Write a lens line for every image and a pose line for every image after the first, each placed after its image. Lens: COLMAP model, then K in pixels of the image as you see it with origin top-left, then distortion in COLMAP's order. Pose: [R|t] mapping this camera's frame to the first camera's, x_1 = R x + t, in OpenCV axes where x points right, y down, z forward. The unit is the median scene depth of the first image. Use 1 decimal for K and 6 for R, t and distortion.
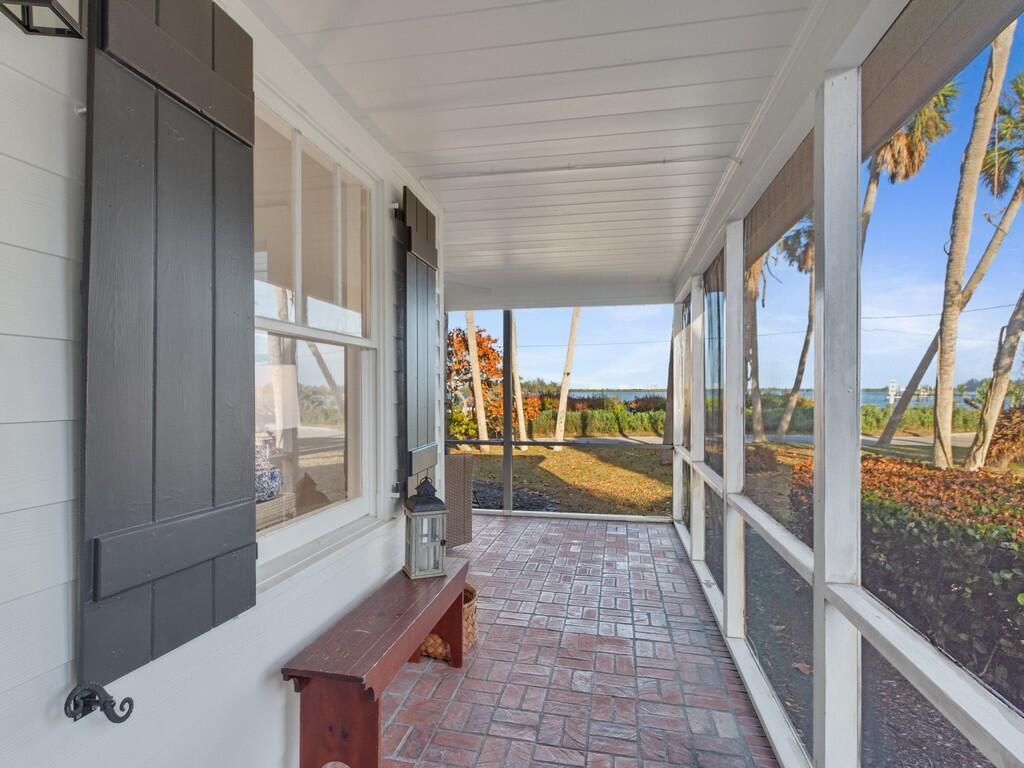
lens RADIAL K [[539.9, 0, 512.0], [0, 539.9, 384.0], [0, 0, 1]] dist [-0.000064, 0.000000]
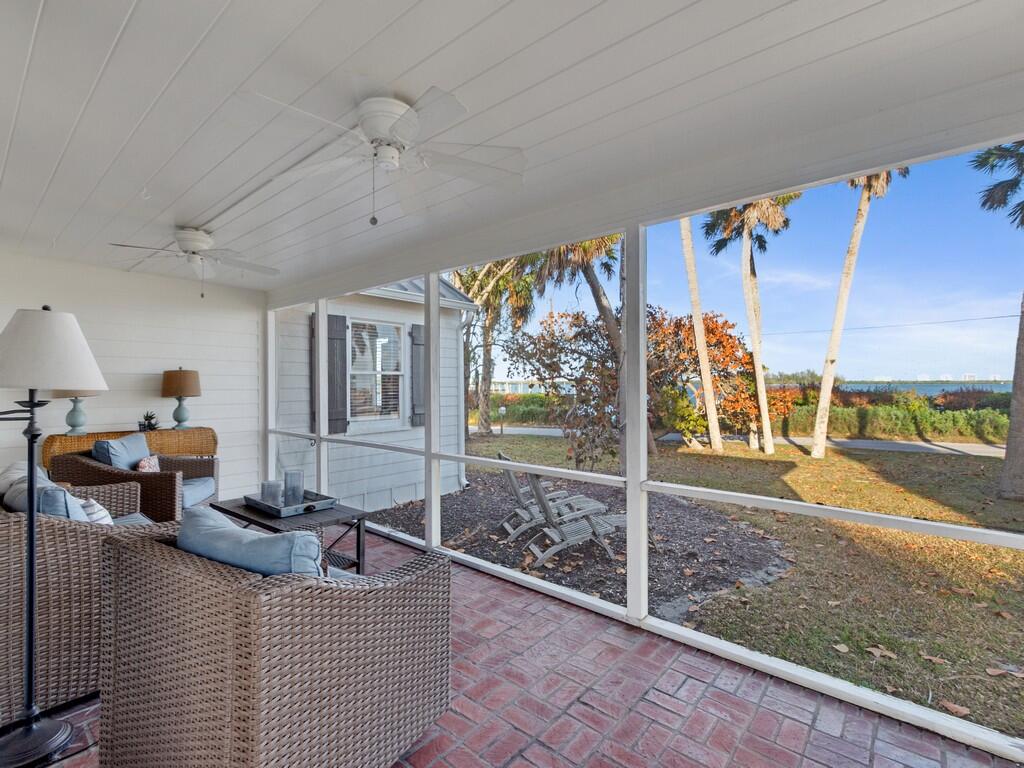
lens RADIAL K [[472.6, 0, 510.3], [0, 472.6, 377.8], [0, 0, 1]] dist [0.002083, -0.000206]
pose [[0.871025, -0.006450, -0.491196, 0.022909], [0.007230, 0.999974, -0.000310, 0.001469], [0.491185, -0.003281, 0.871049, 0.112738]]
